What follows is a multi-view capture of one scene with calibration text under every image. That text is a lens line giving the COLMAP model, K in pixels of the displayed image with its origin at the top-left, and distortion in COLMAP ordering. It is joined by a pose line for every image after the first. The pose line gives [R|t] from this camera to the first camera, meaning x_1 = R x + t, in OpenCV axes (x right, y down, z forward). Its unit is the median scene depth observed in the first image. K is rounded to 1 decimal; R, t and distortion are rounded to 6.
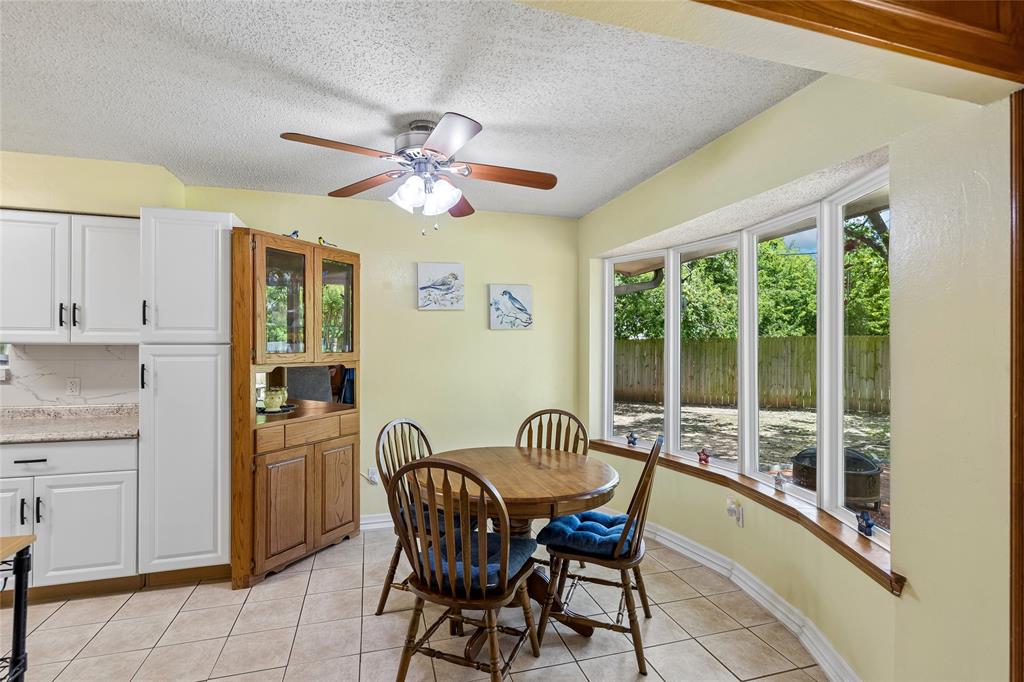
lens RADIAL K [[475.6, 0, 506.5], [0, 475.6, 343.1], [0, 0, 1]] dist [-0.001872, -0.000273]
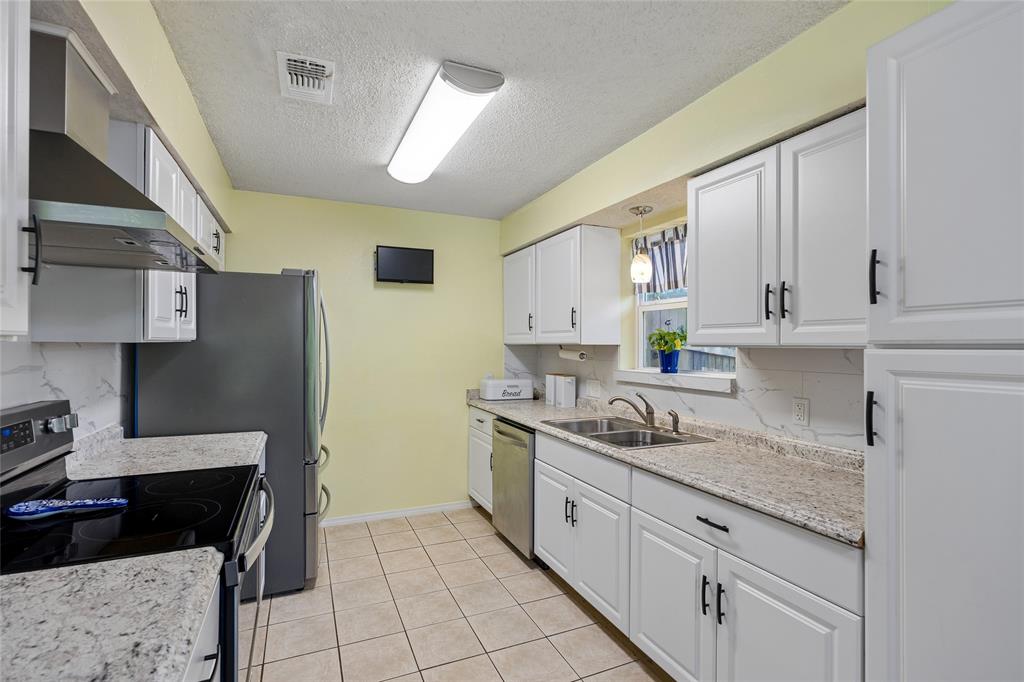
lens RADIAL K [[475.6, 0, 506.5], [0, 475.6, 343.1], [0, 0, 1]] dist [-0.001872, -0.000273]
pose [[0.122030, -0.007317, -0.992499, -0.338737], [-0.001499, 0.999970, -0.007557, 0.002200], [0.992525, 0.002410, 0.122016, 0.567674]]
